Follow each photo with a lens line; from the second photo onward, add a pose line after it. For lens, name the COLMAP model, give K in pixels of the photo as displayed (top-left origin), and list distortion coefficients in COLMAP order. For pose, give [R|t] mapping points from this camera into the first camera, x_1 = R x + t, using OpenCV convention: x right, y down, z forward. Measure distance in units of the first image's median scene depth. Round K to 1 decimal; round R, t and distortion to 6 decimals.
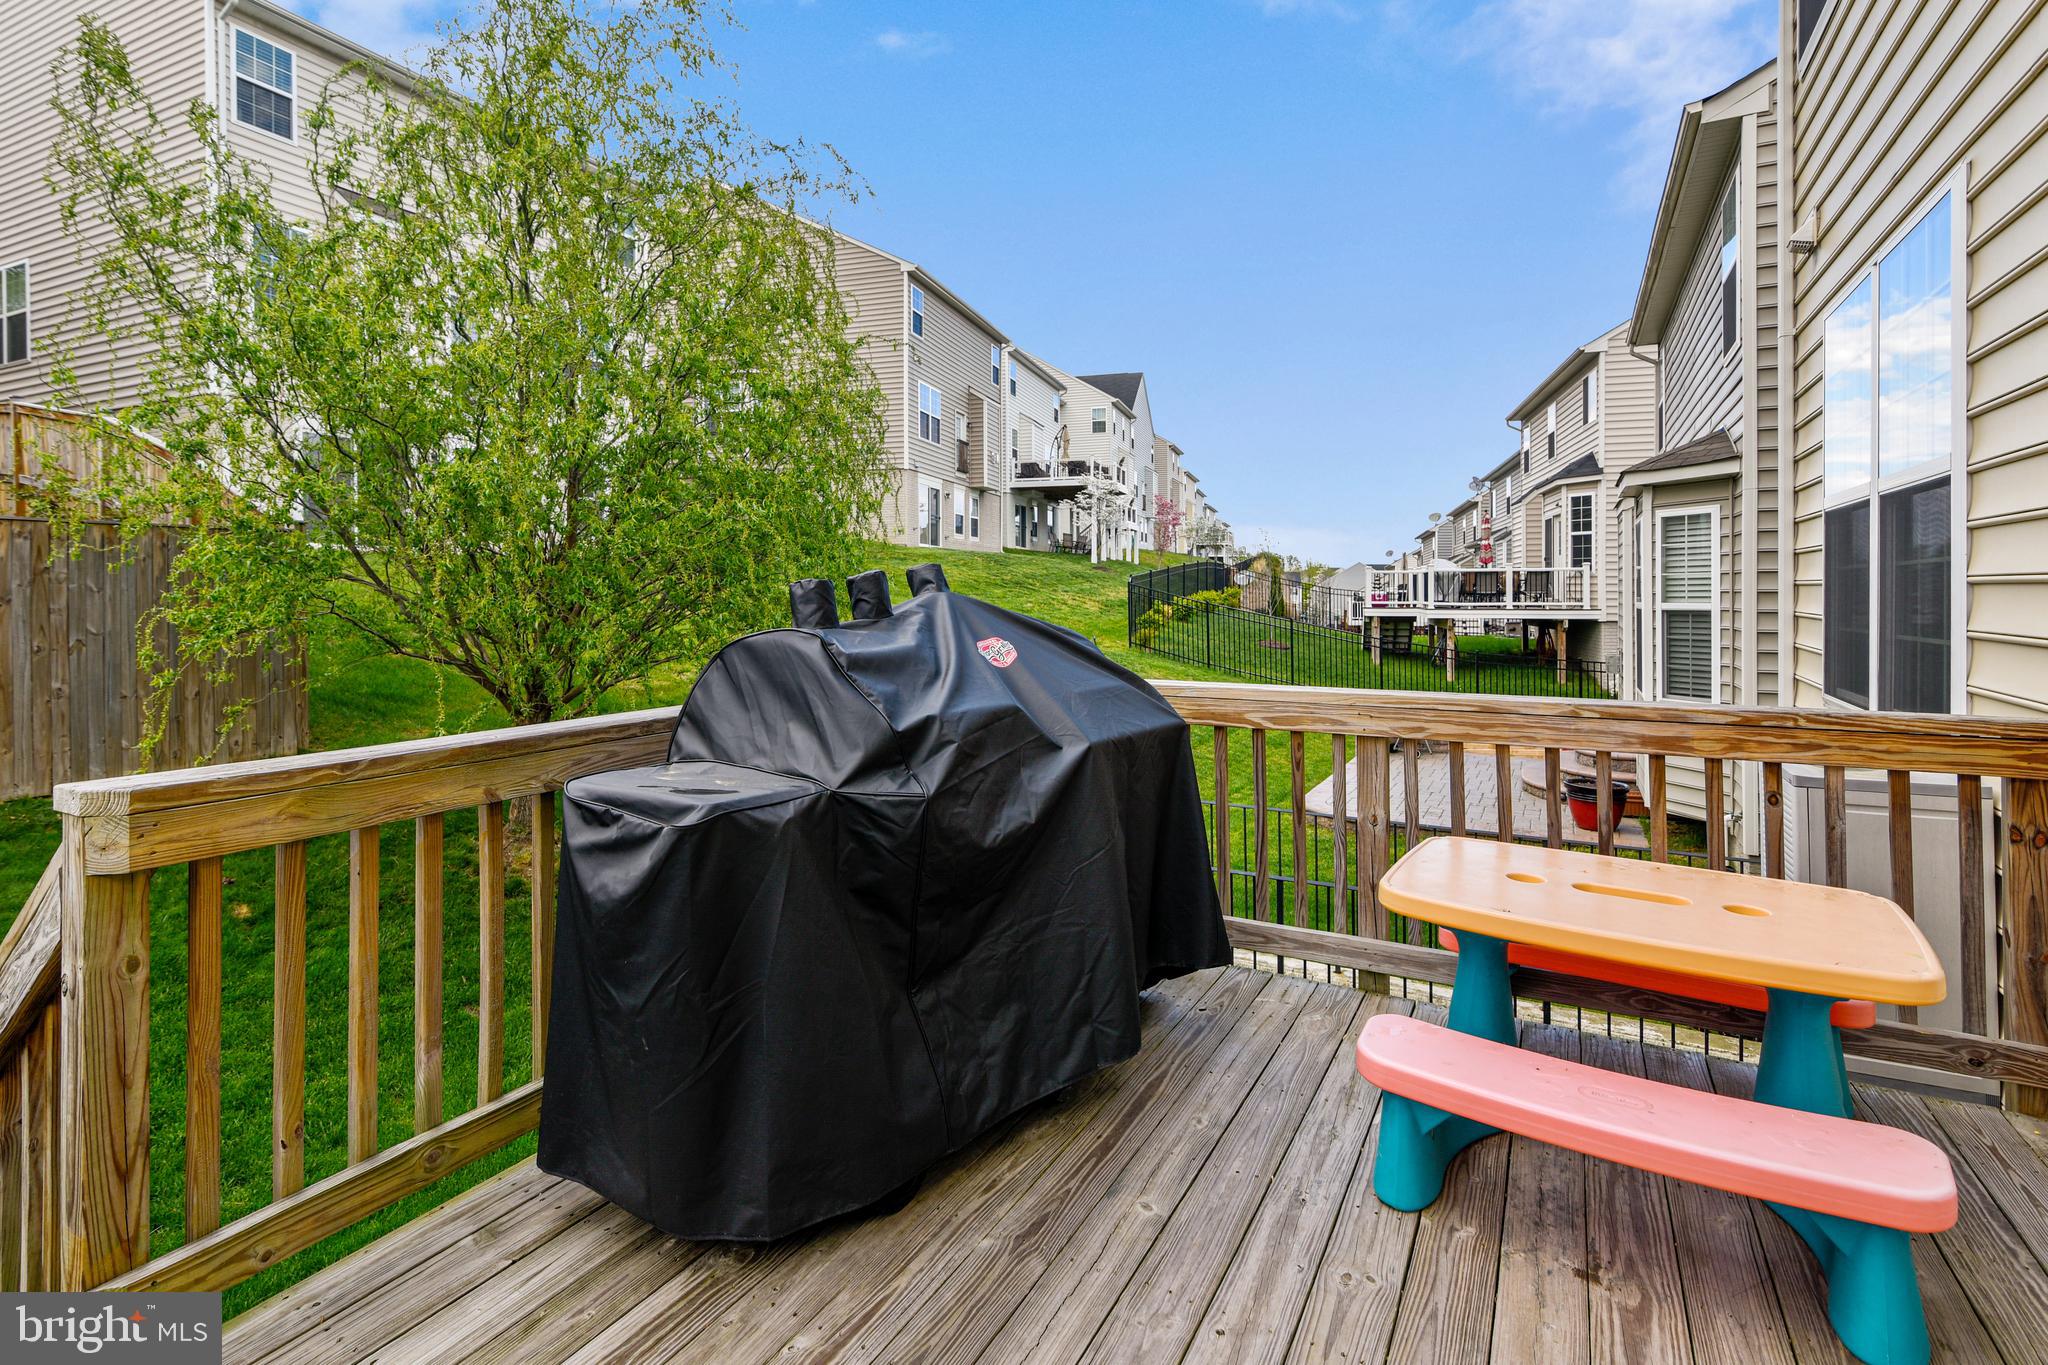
lens RADIAL K [[988.3, 0, 998.2], [0, 988.3, 582.0], [0, 0, 1]] dist [-0.004776, -0.000407]
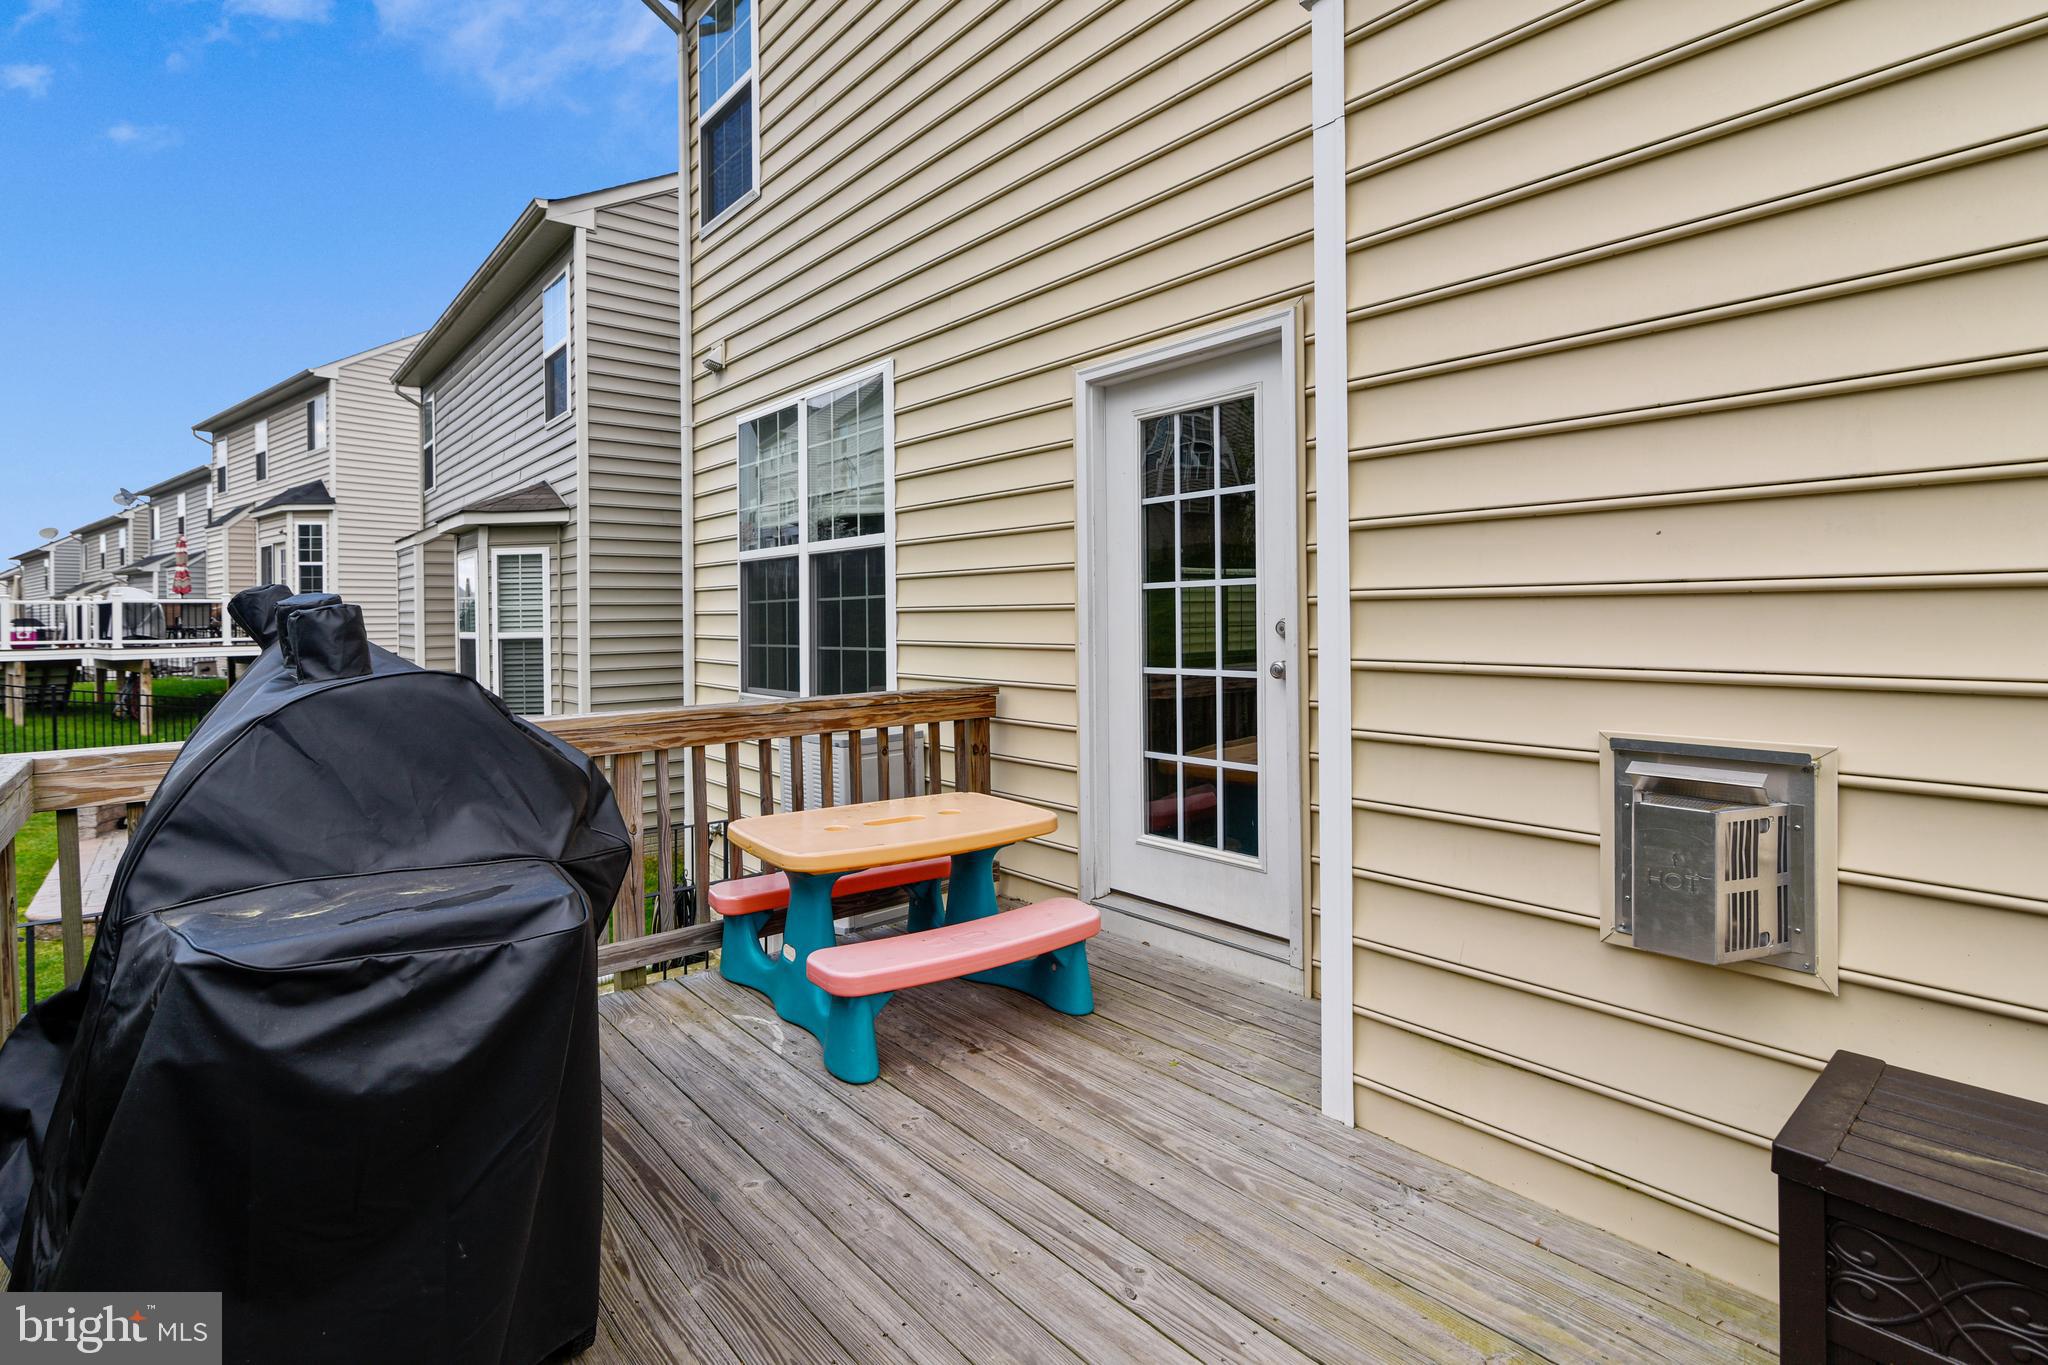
lens RADIAL K [[988.3, 0, 1013.0], [0, 988.3, 597.0], [0, 0, 1]] dist [-0.004776, -0.000407]
pose [[0.349898, 0.013691, 0.936688, -0.165796], [0.003372, 0.999868, -0.015874, 0.001000], [-0.936782, 0.008713, 0.349805, 0.073601]]
